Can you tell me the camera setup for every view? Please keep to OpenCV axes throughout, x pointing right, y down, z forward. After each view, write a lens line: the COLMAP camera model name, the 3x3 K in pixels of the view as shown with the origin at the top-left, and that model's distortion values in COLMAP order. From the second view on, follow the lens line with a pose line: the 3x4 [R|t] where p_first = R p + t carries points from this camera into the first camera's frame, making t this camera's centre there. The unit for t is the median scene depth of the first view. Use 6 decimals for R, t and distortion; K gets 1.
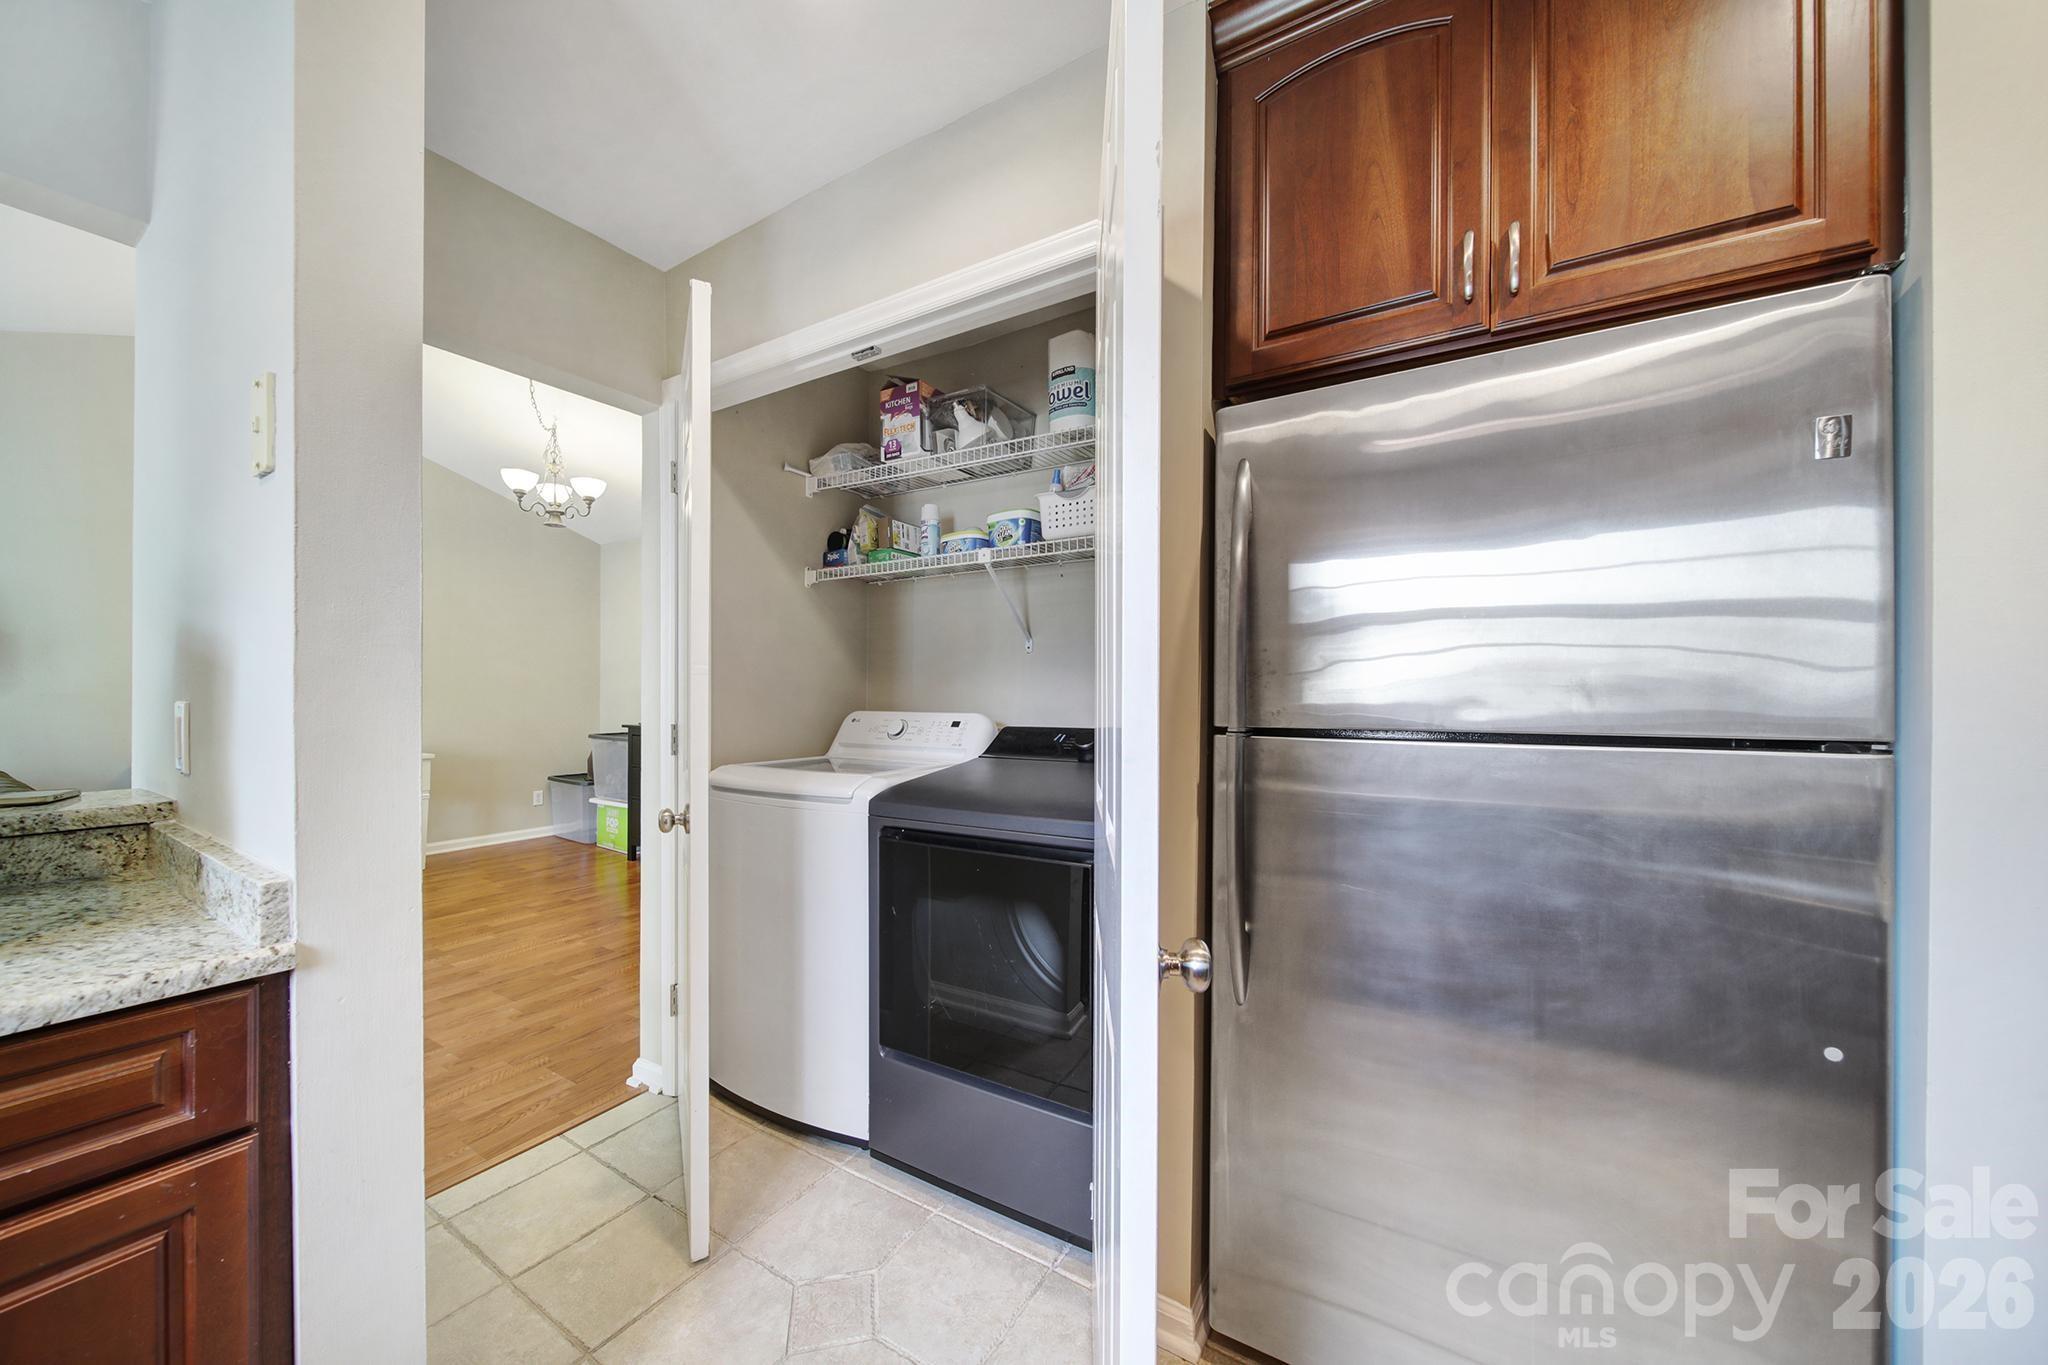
lens RADIAL K [[731.2, 0, 1035.3], [0, 731.2, 696.4], [0, 0, 1]] dist [-0.001928, -0.000329]
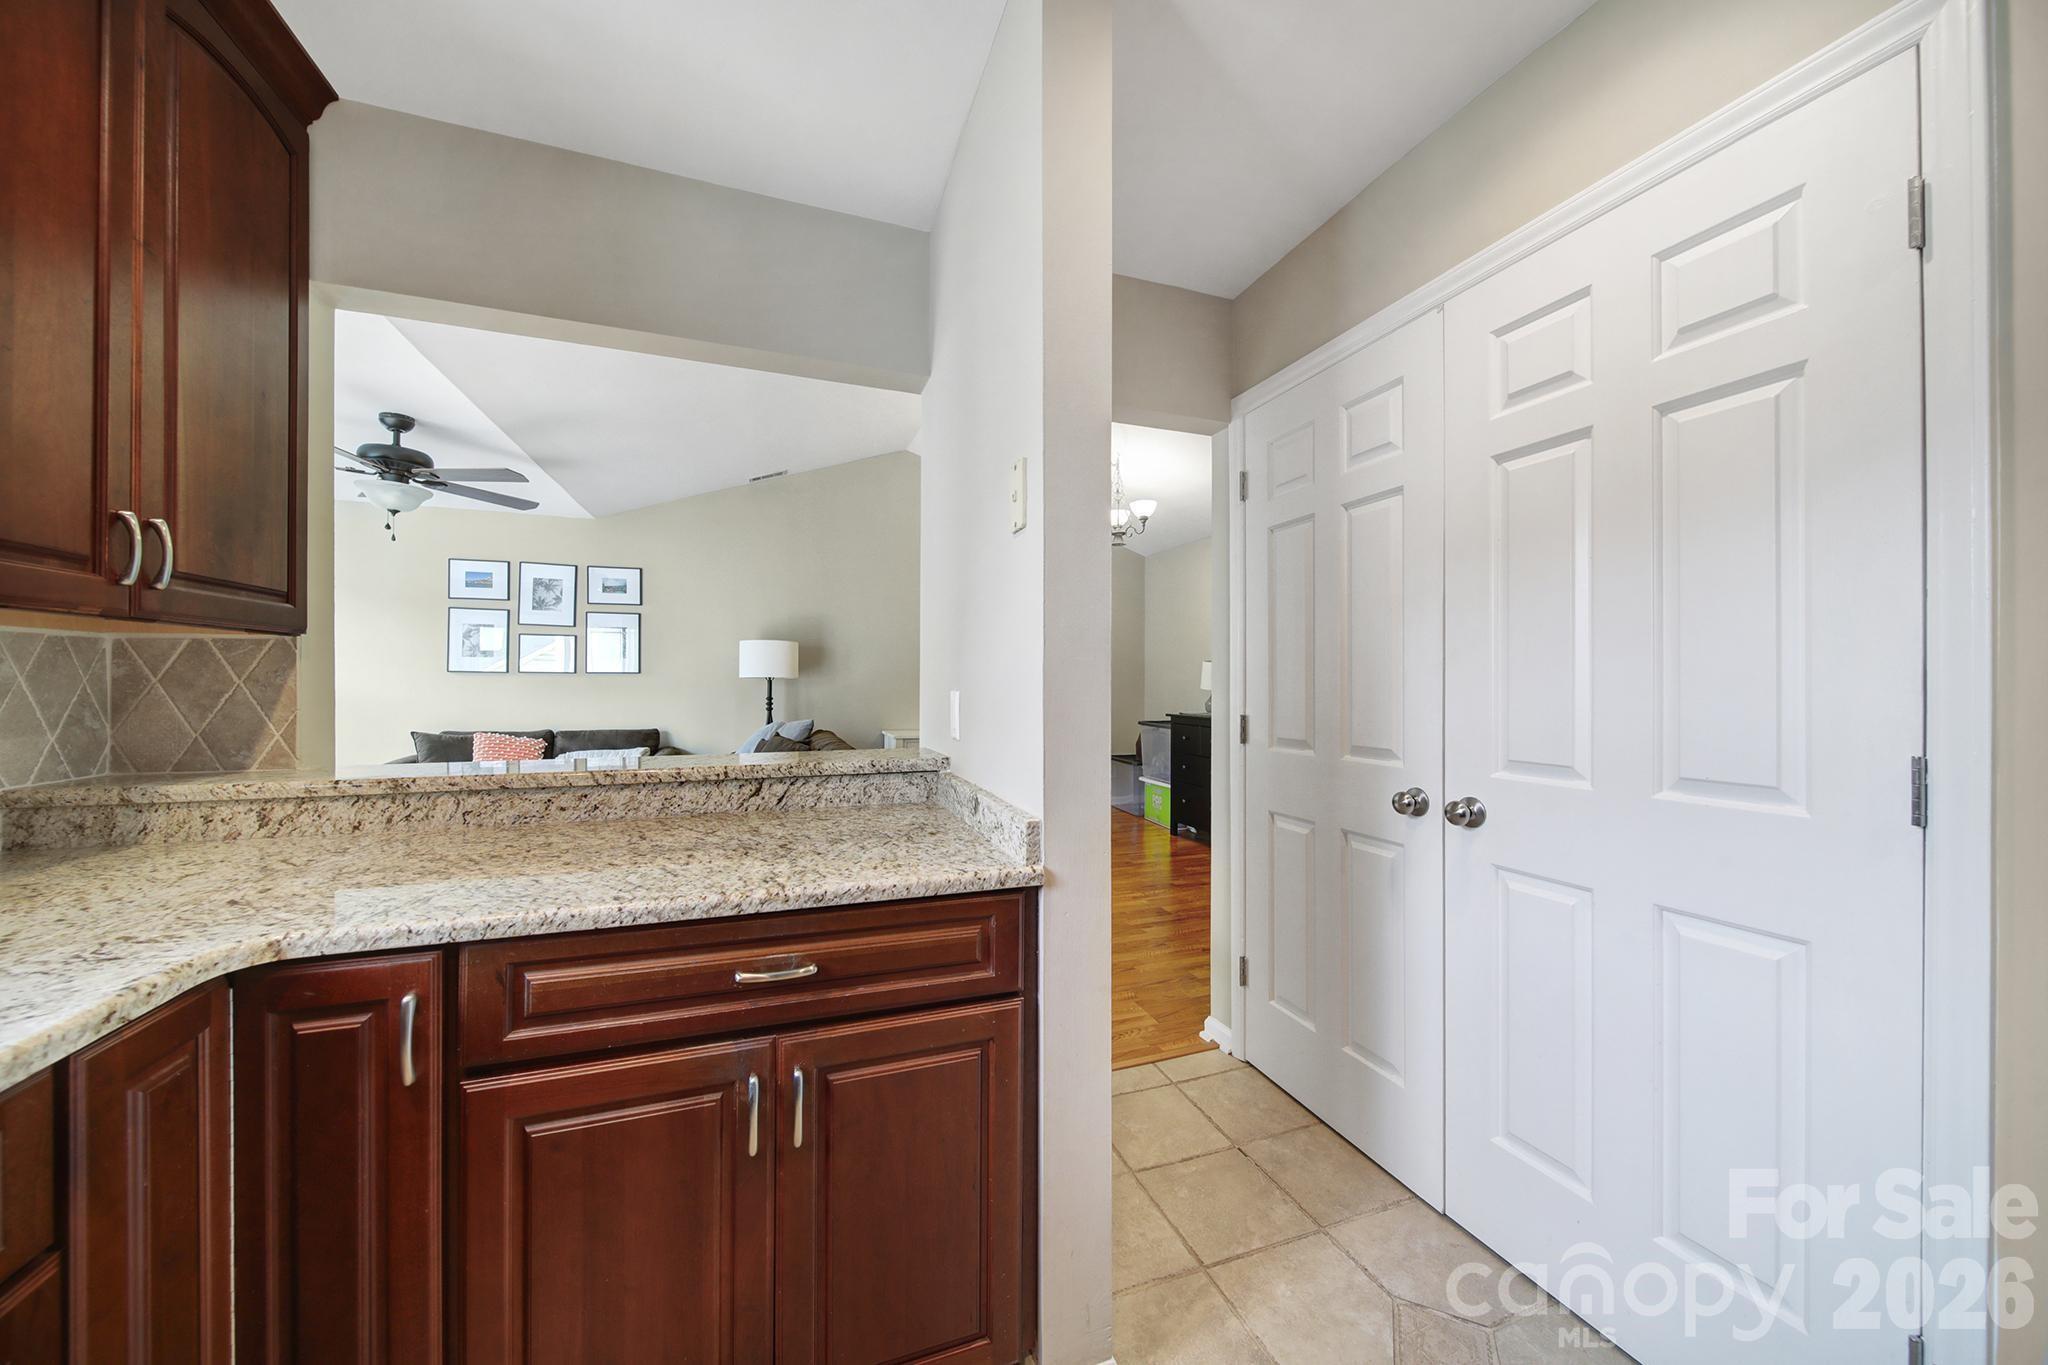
lens RADIAL K [[731.2, 0, 1031.7], [0, 731.2, 681.6], [0, 0, 1]] dist [-0.001928, -0.000329]
pose [[0.784191, -0.003045, -0.620512, -0.092156], [-0.003267, 0.999954, -0.009035, 0.000602], [0.620511, 0.009112, 0.784145, -0.053829]]
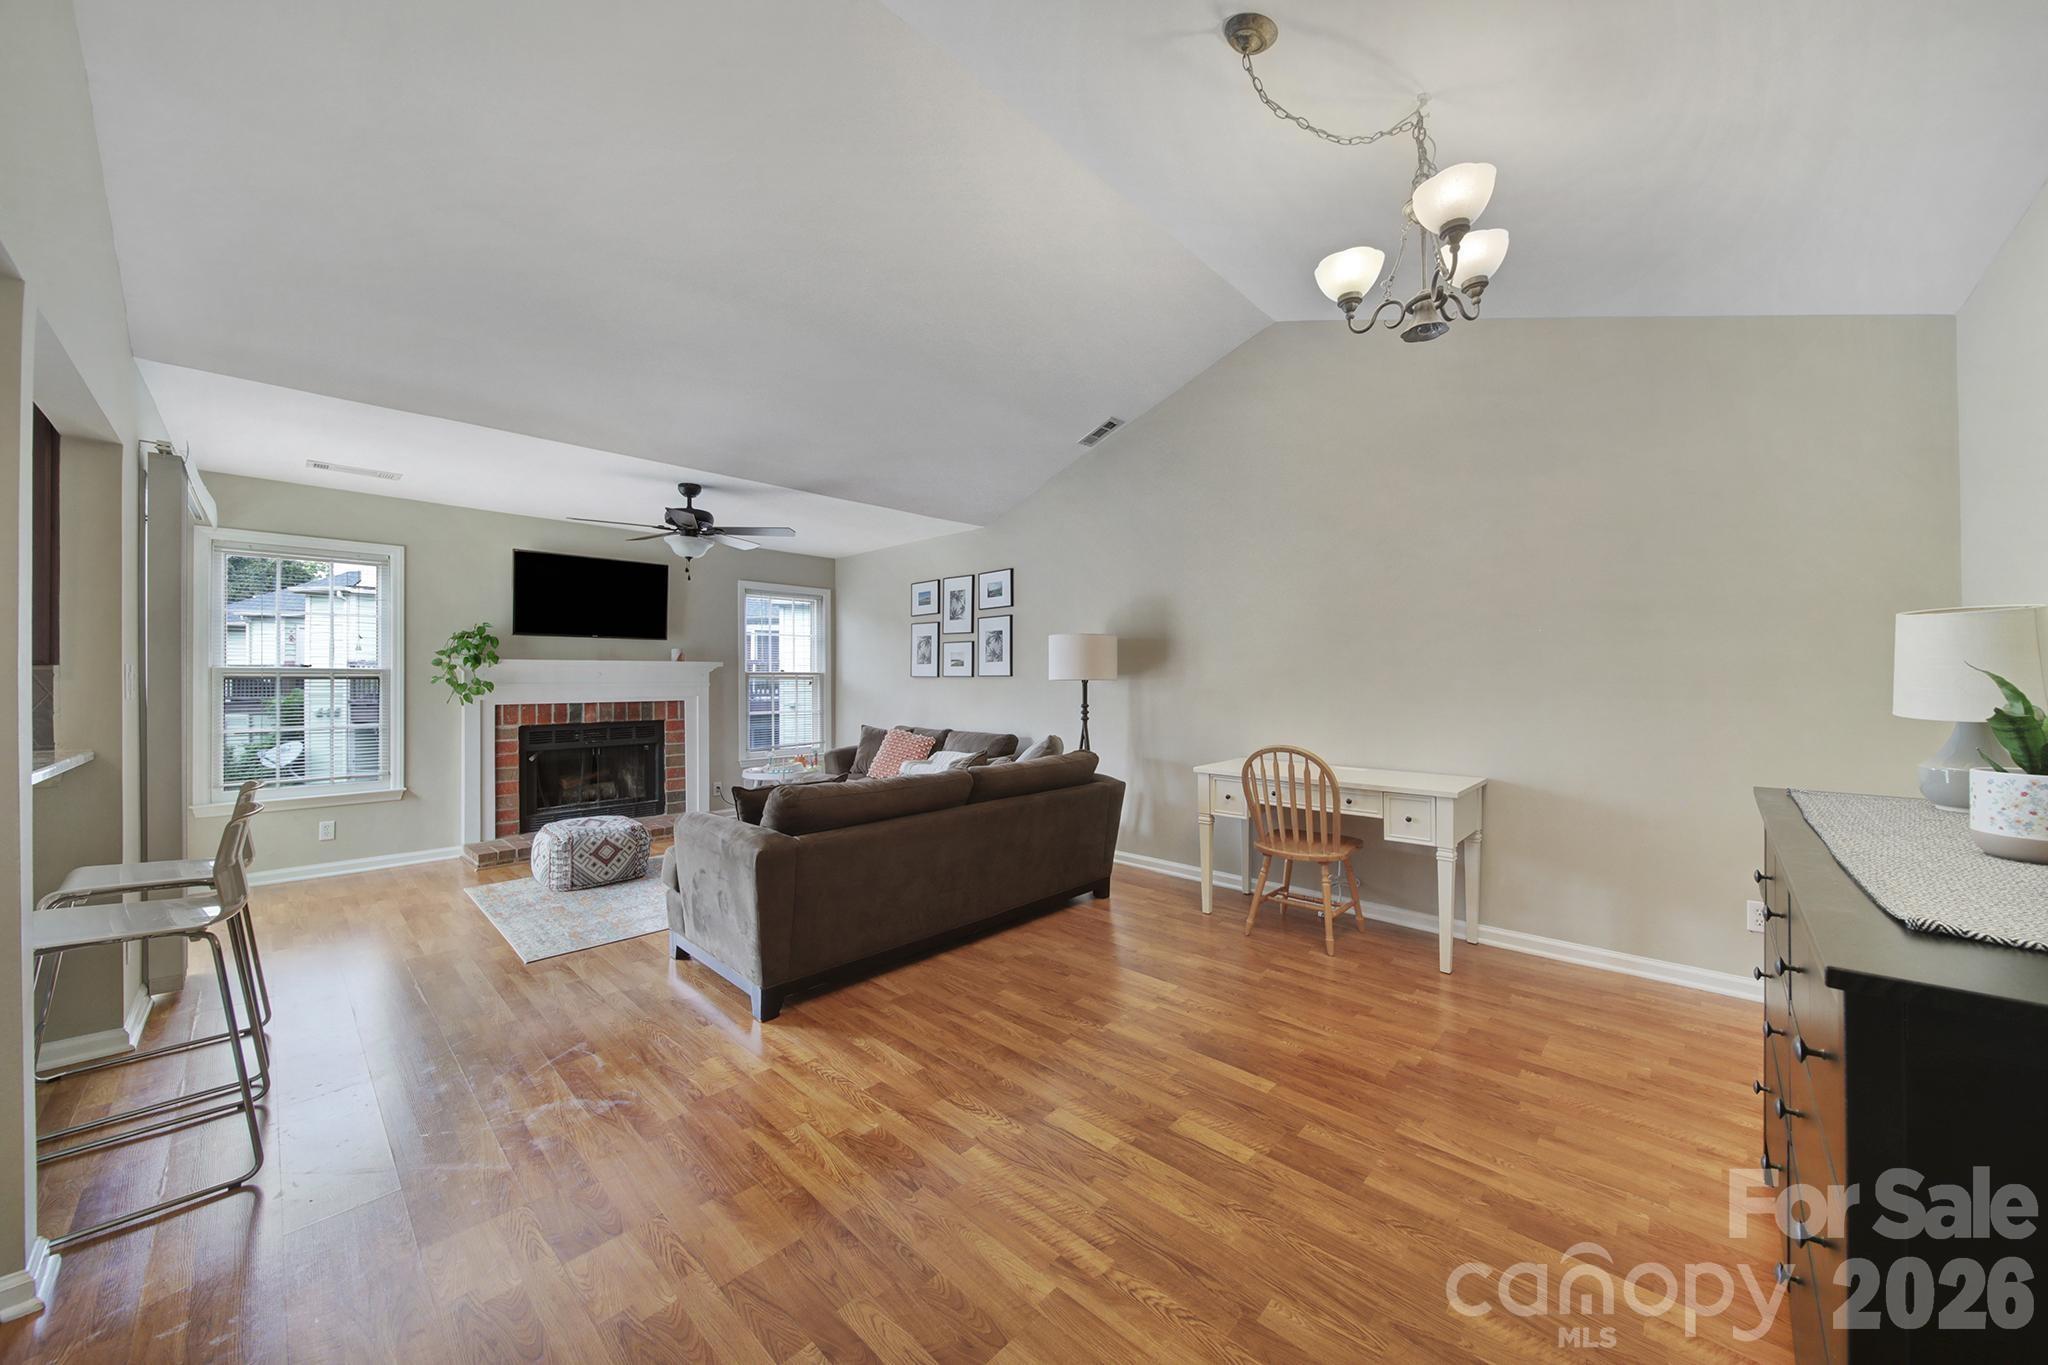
lens RADIAL K [[731.2, 0, 1029.5], [0, 731.2, 675.6], [0, 0, 1]] dist [-0.001928, -0.000329]
pose [[-0.224812, -0.009994, -0.974351, -0.443809], [-0.003492, 0.999949, -0.009450, -0.036583], [0.974396, 0.001278, -0.224835, 2.405890]]
